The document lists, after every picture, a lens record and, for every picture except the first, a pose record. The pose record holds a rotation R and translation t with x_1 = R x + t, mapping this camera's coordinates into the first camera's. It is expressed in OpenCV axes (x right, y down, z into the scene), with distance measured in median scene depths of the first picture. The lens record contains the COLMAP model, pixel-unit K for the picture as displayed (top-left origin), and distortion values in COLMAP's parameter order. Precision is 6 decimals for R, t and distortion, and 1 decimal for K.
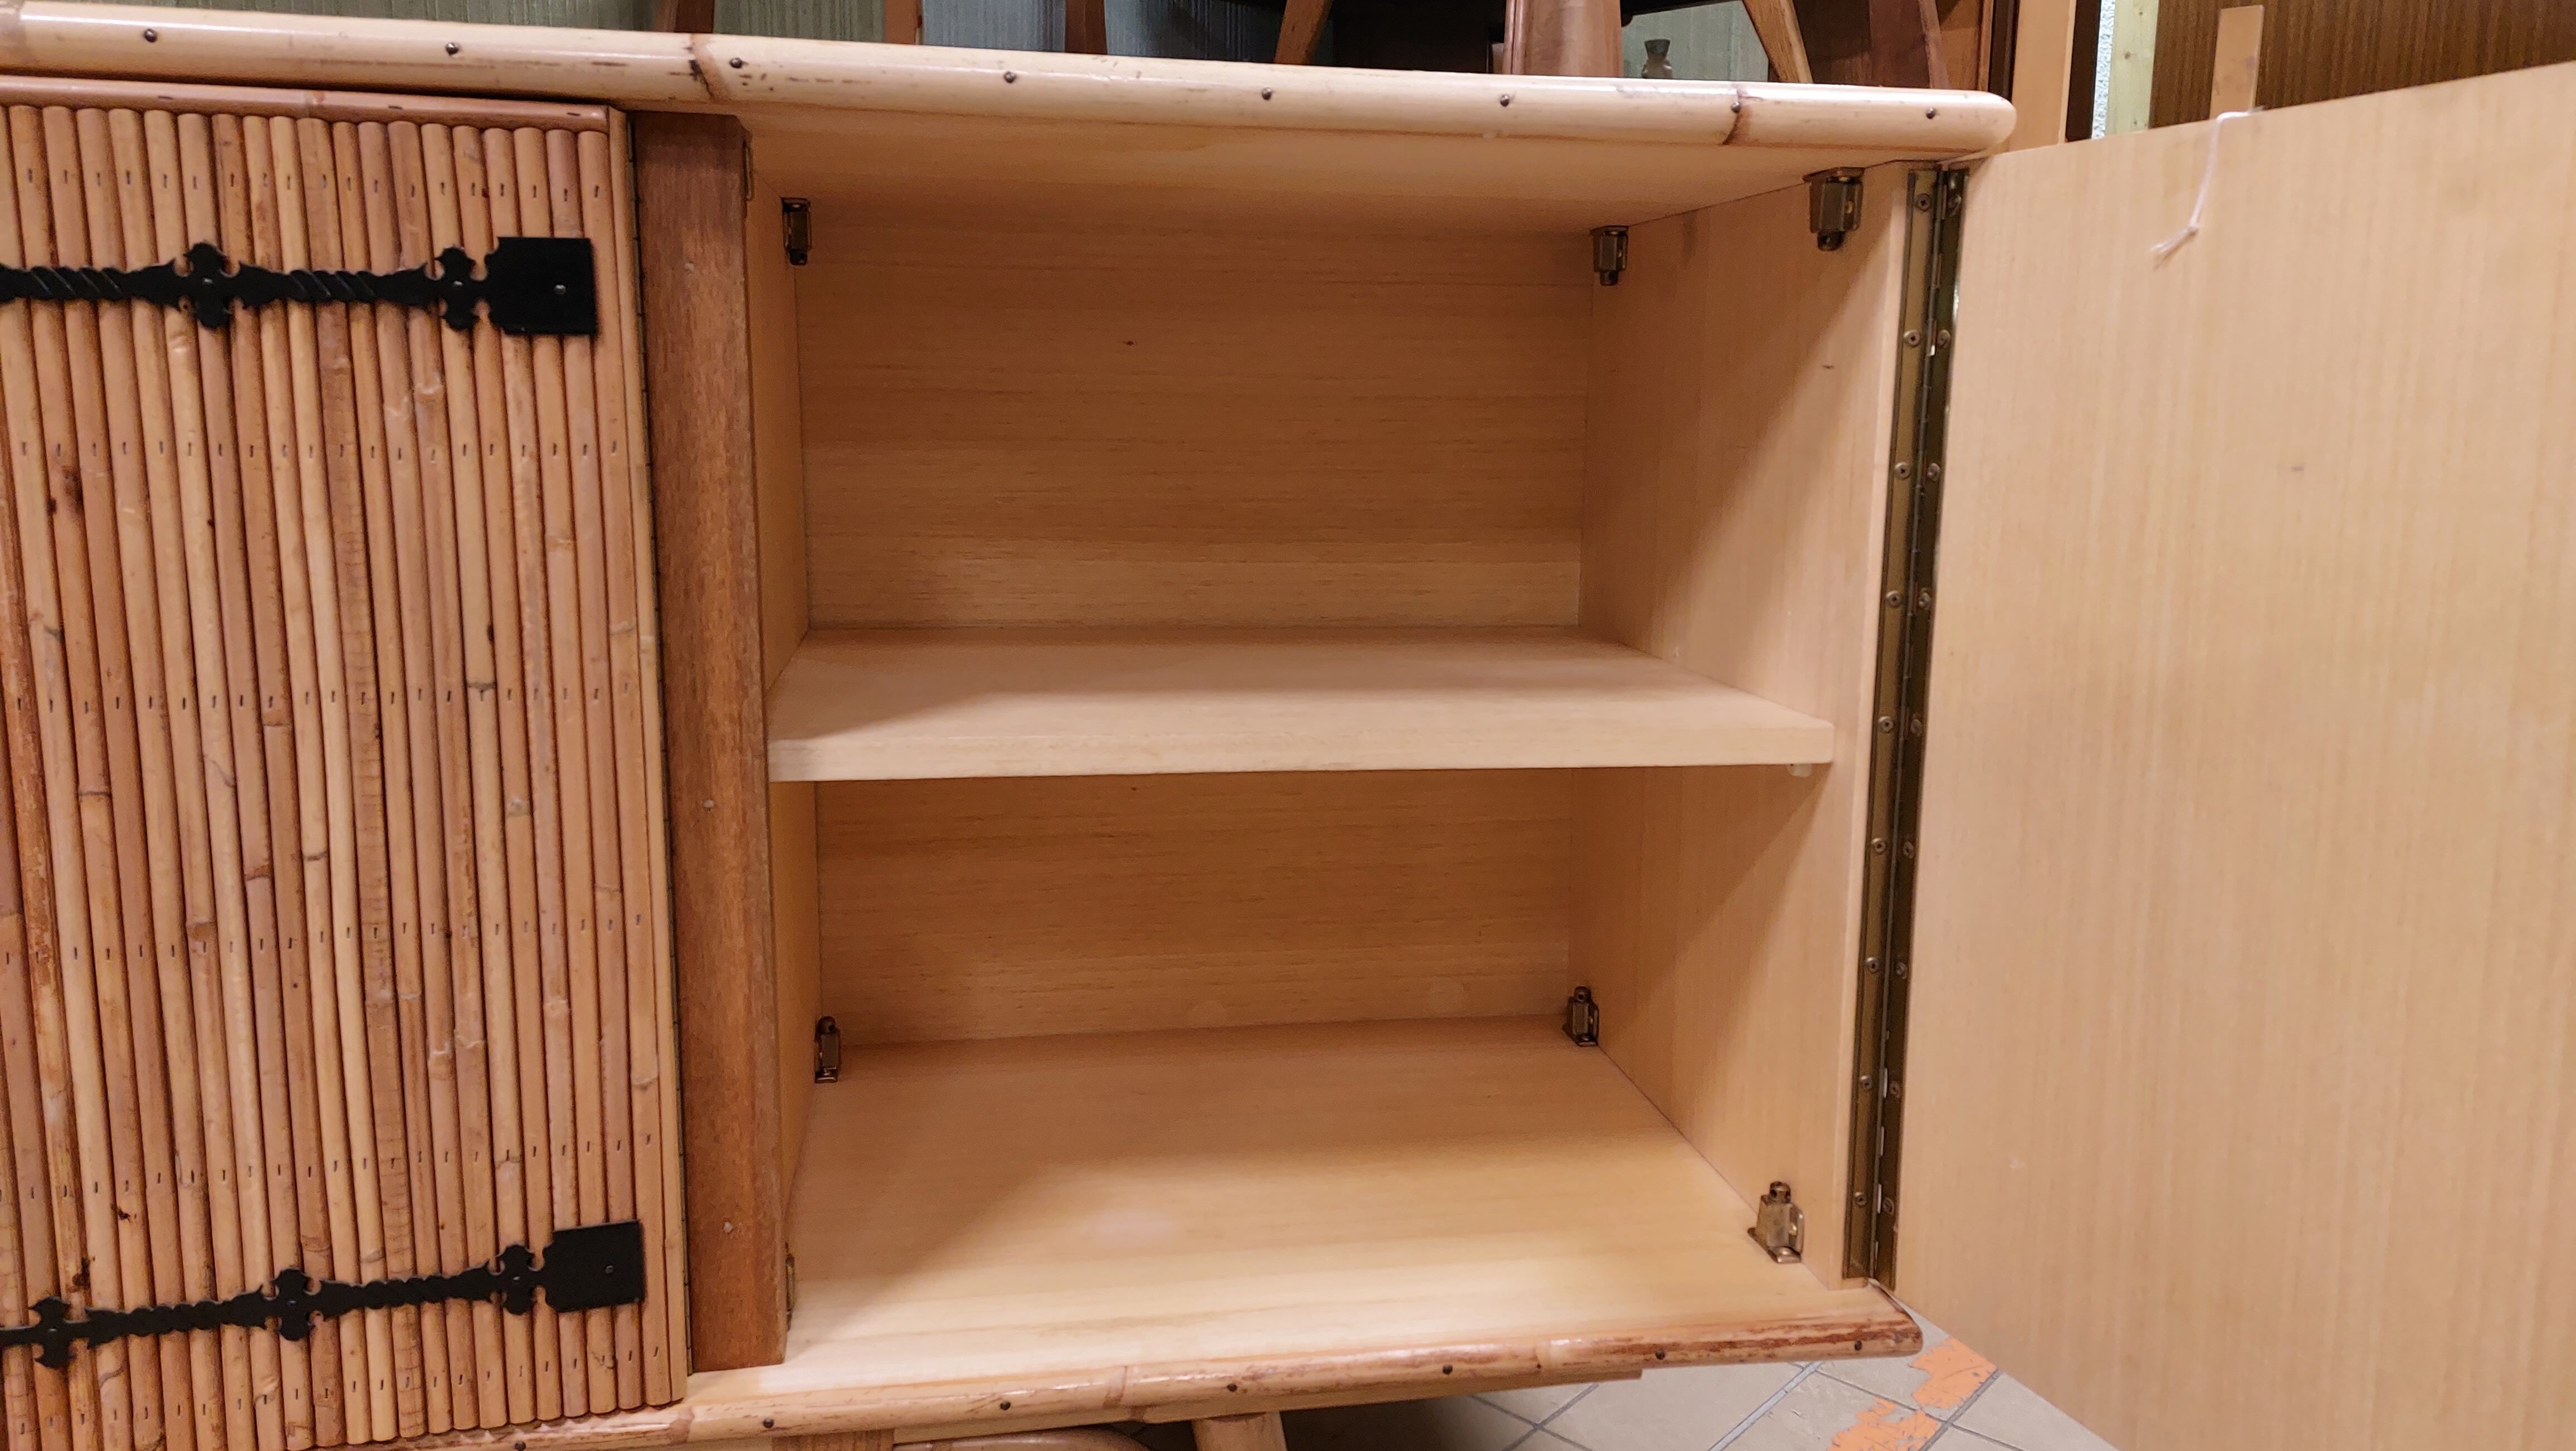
lens RADIAL K [[1850.4, 0, 1302.2], [0, 1850.4, 723.0], [0, 0, 1]] dist [0.076381, -0.071813]
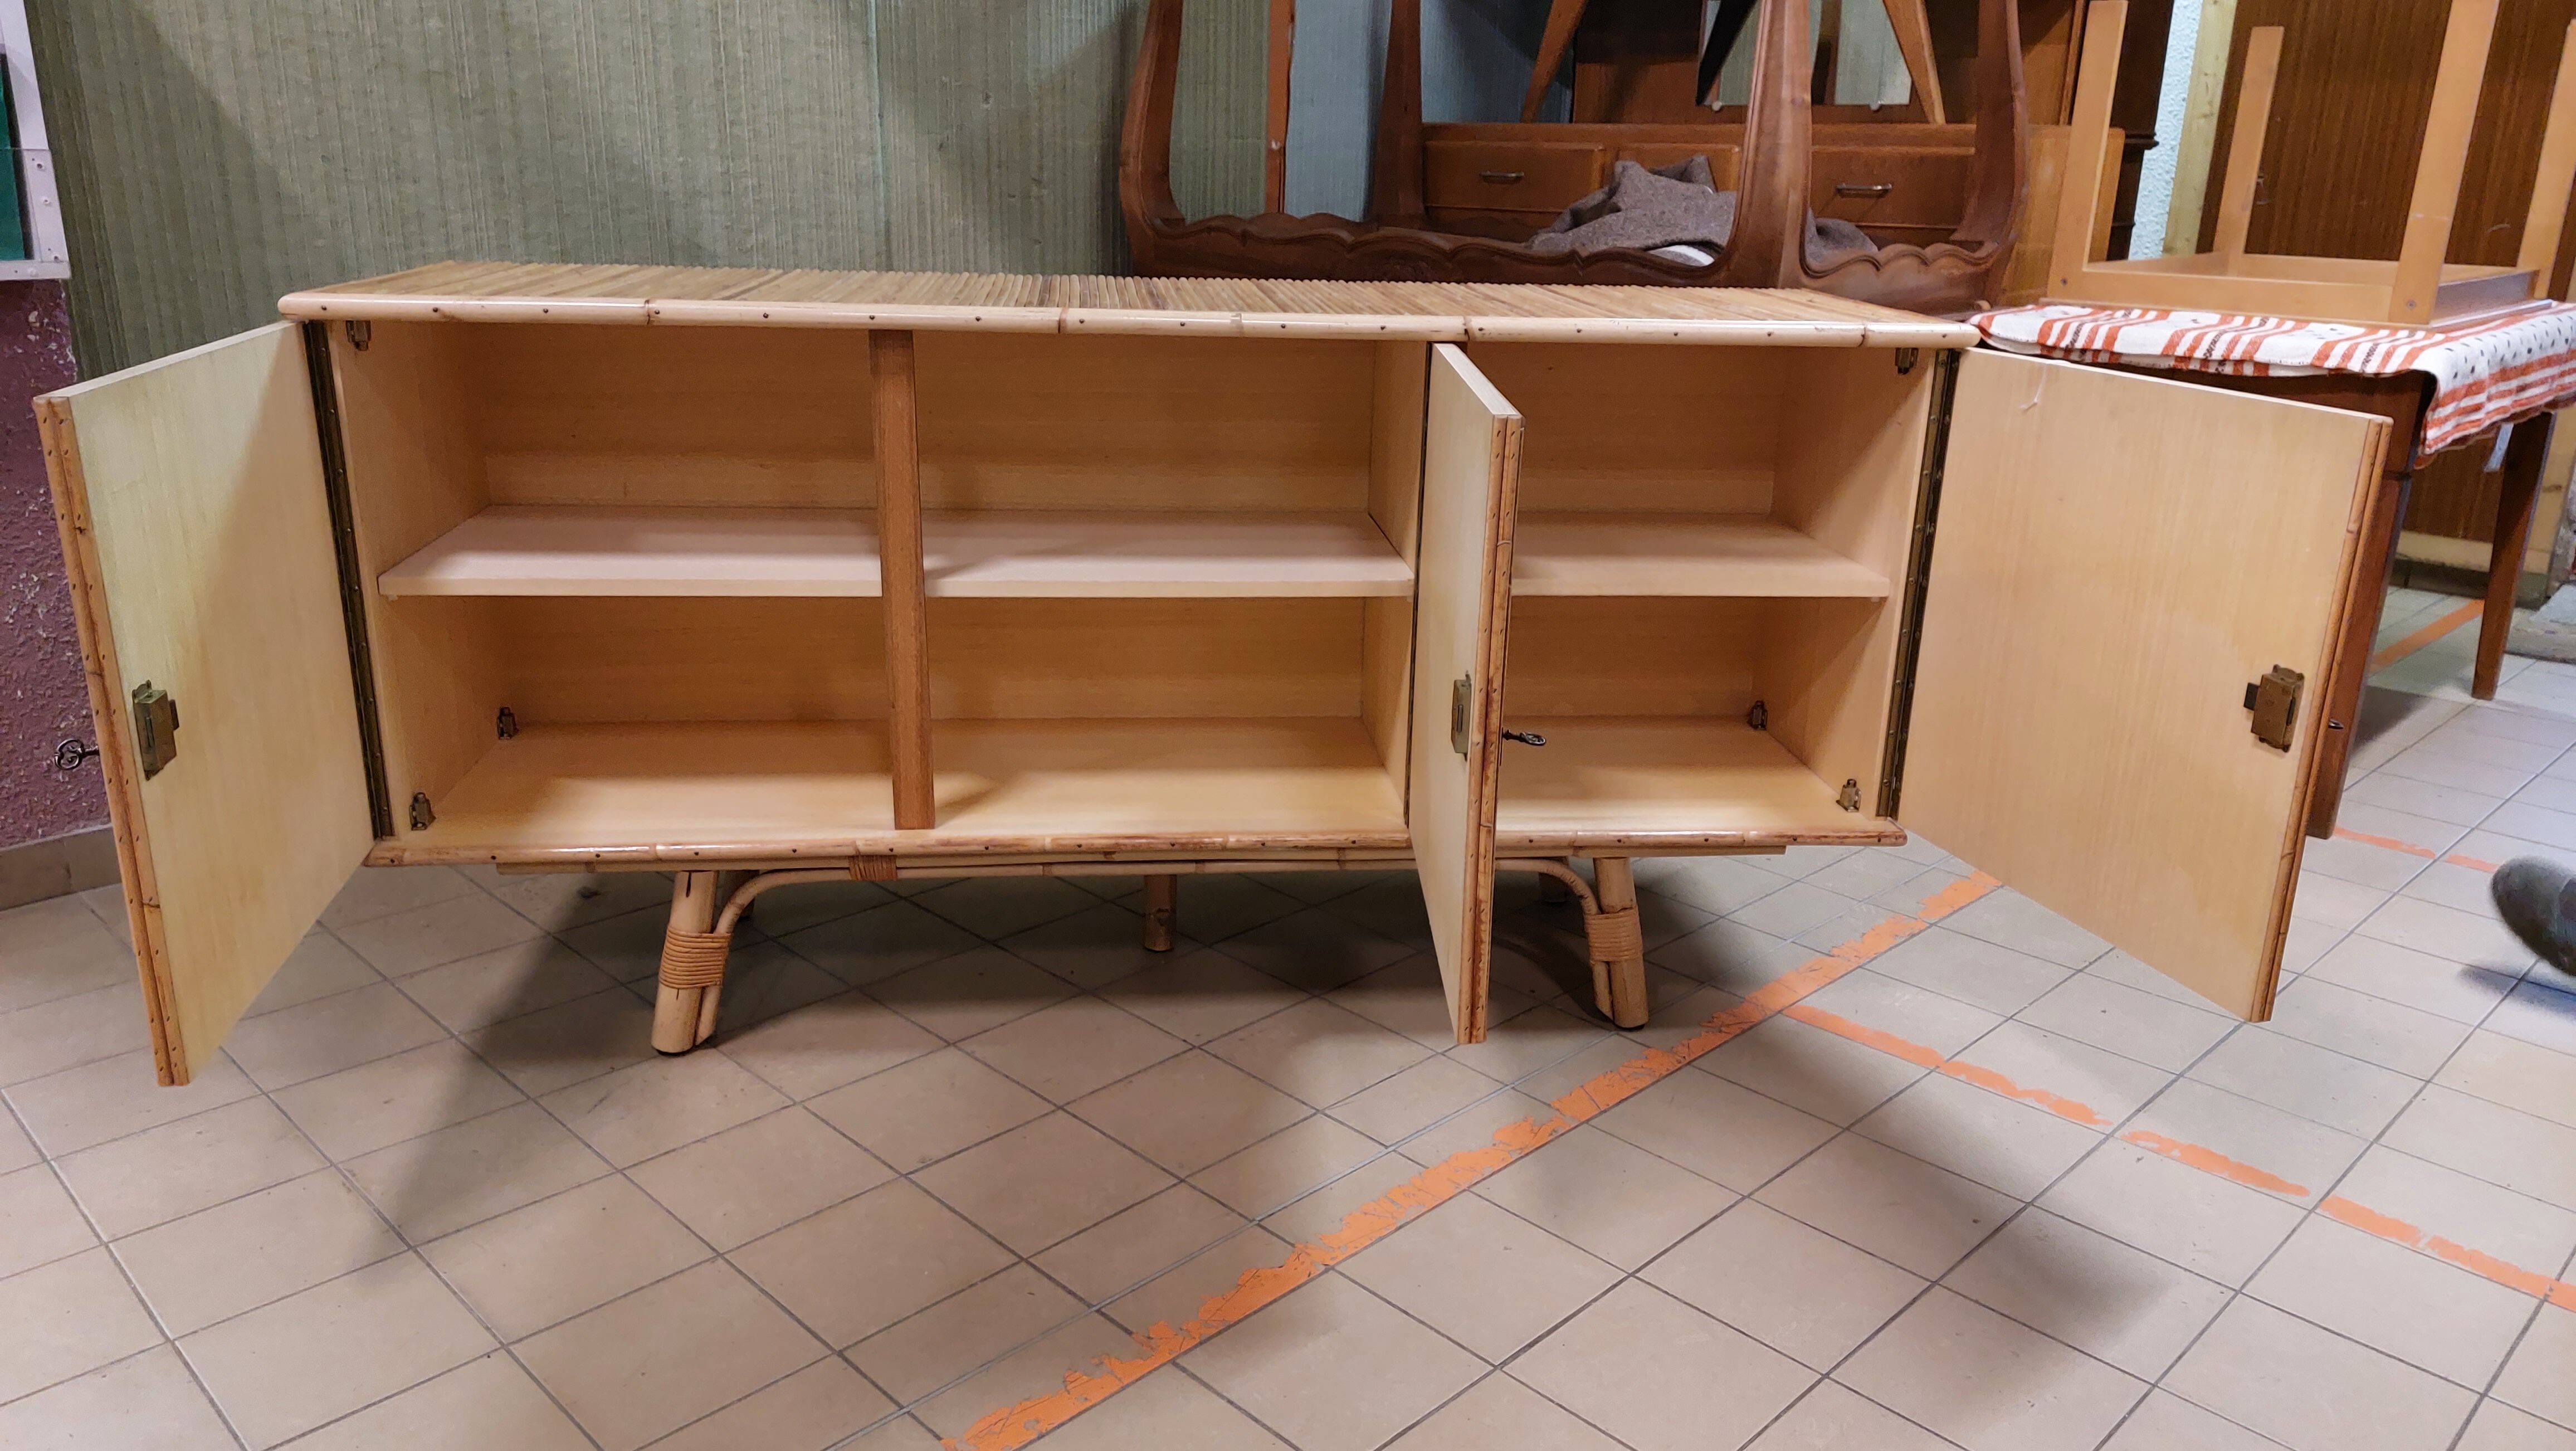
lens RADIAL K [[1850.4, 0, 1302.2], [0, 1850.4, 723.0], [0, 0, 1]] dist [0.076381, -0.071813]
pose [[0.985251, 0.070903, -0.155737, -0.093638], [-0.046647, 0.986936, 0.154215, -0.189192], [0.164637, -0.144675, 0.975686, -1.636271]]
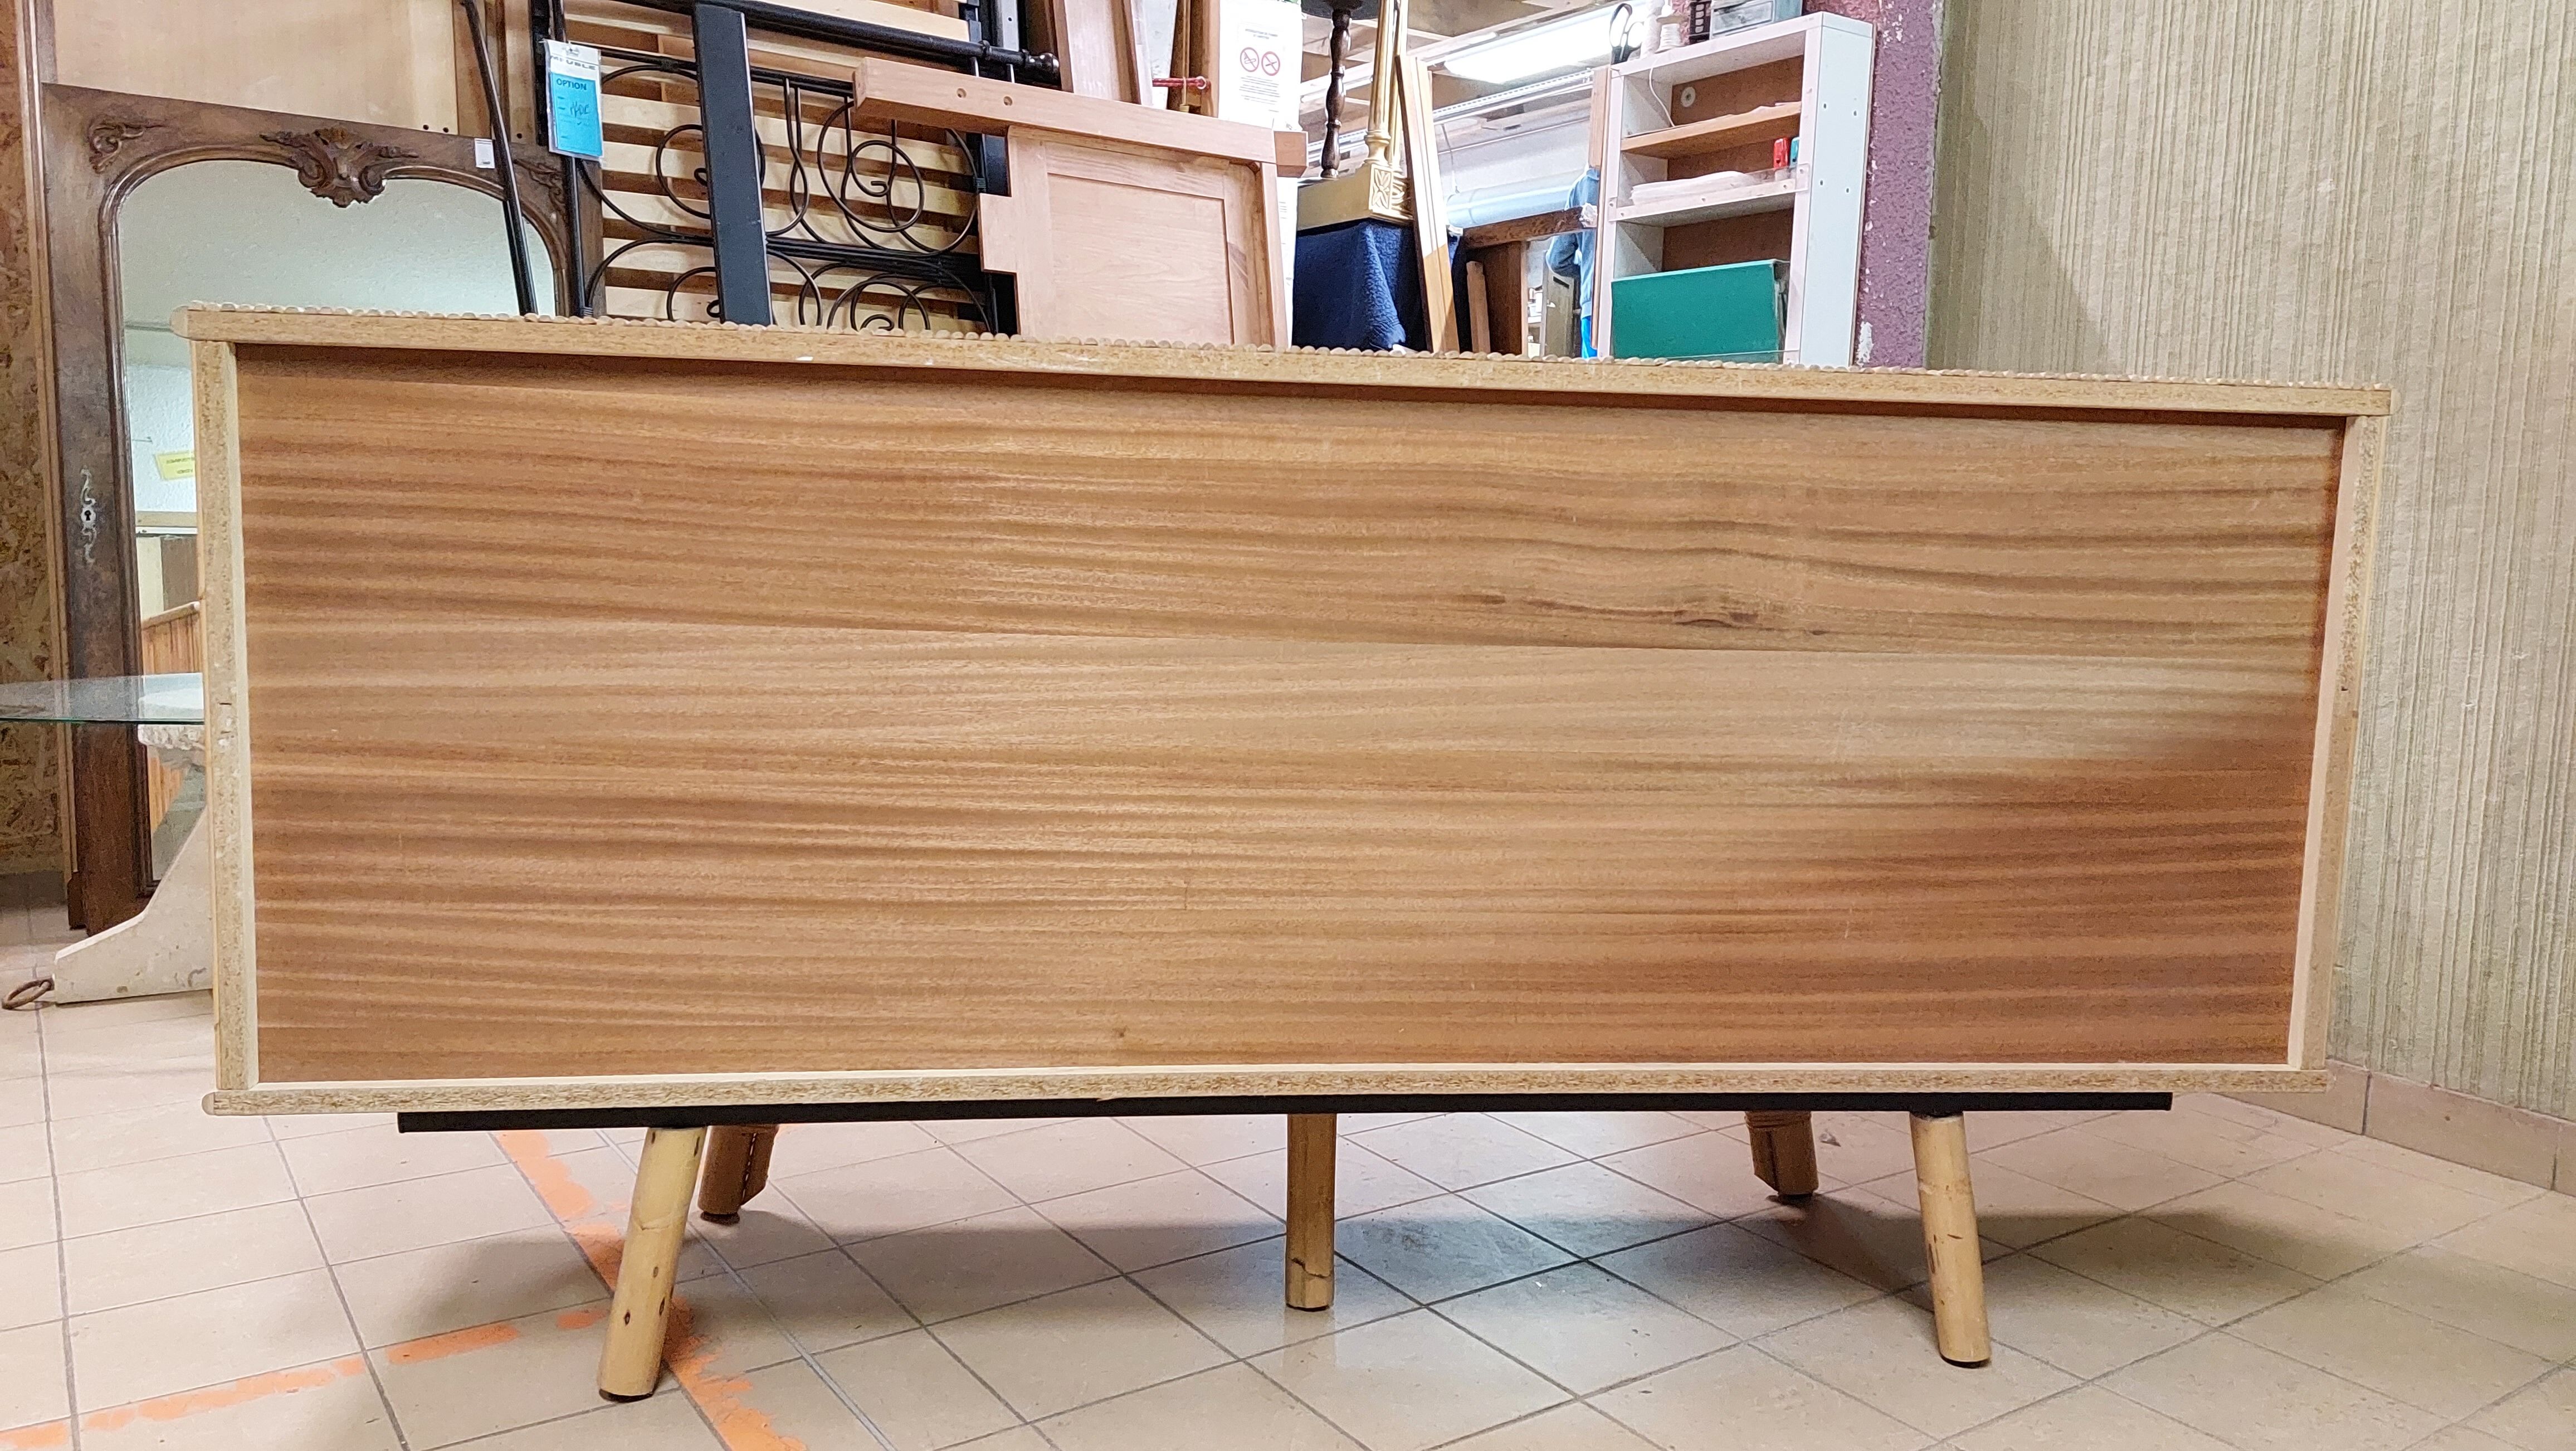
lens RADIAL K [[1850.4, 0, 1302.2], [0, 1850.4, 723.0], [0, 0, 1]] dist [0.076381, -0.071813]
pose [[-0.342107, 0.092966, -0.935051, 1.041464], [-0.174684, 0.971456, 0.160497, -0.248784], [0.923281, 0.218245, -0.316102, 1.439254]]
